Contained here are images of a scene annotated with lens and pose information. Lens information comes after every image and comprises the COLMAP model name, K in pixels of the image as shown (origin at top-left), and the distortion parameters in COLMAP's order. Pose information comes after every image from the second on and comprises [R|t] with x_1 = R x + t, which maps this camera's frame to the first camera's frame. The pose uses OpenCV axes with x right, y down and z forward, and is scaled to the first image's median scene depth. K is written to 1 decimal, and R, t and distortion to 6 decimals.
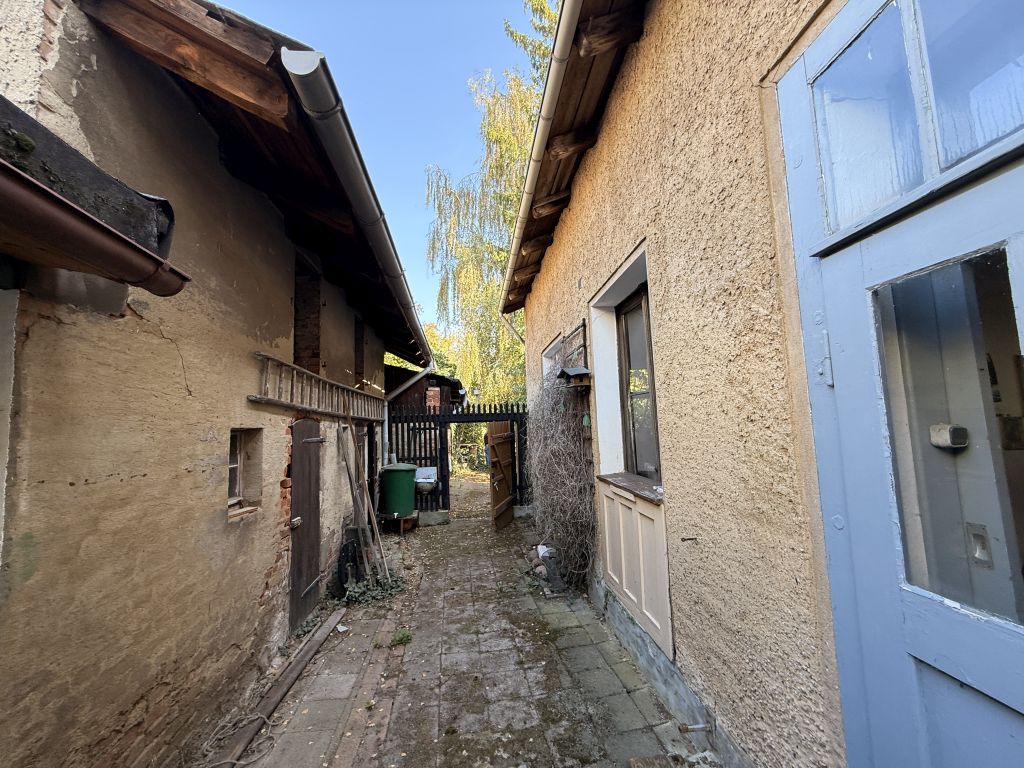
lens RADIAL K [[404.6, 0, 509.8], [0, 404.6, 383.8], [0, 0, 1]] dist [0.000366, 0.000081]
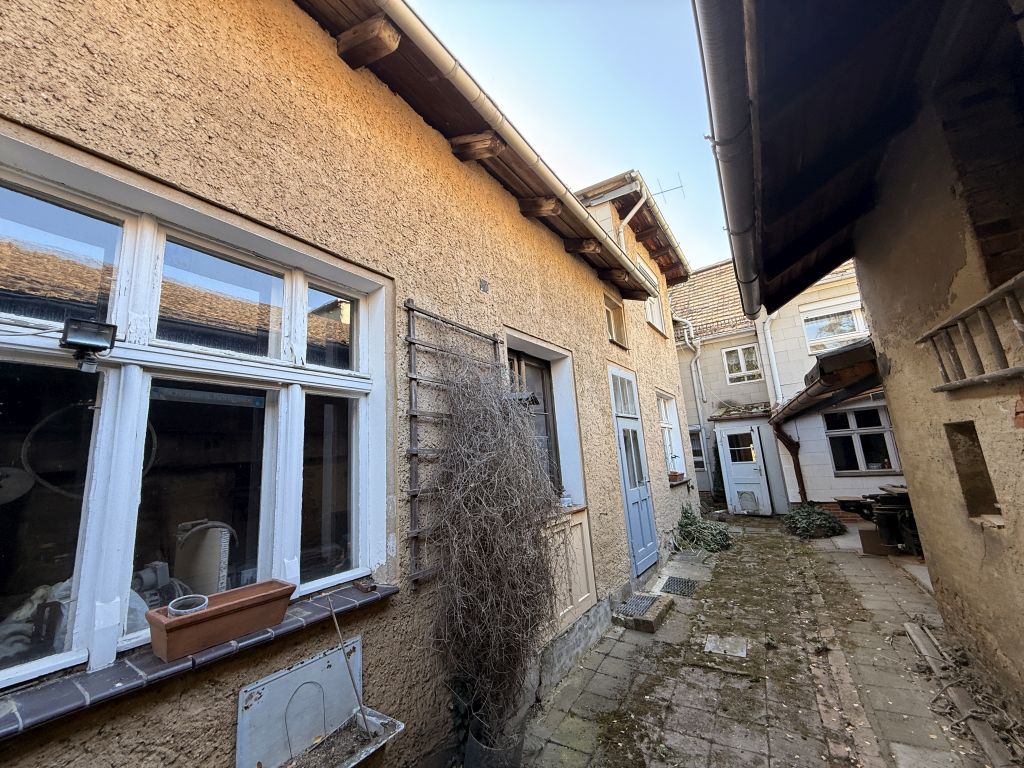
lens RADIAL K [[404.6, 0, 506.7], [0, 404.6, 387.0], [0, 0, 1]] dist [0.000366, 0.000081]
pose [[-0.761297, 0.209258, 0.613708, -0.447364], [0.035026, 0.958382, -0.283332, 0.243604], [-0.647456, -0.194204, -0.736943, 2.226006]]
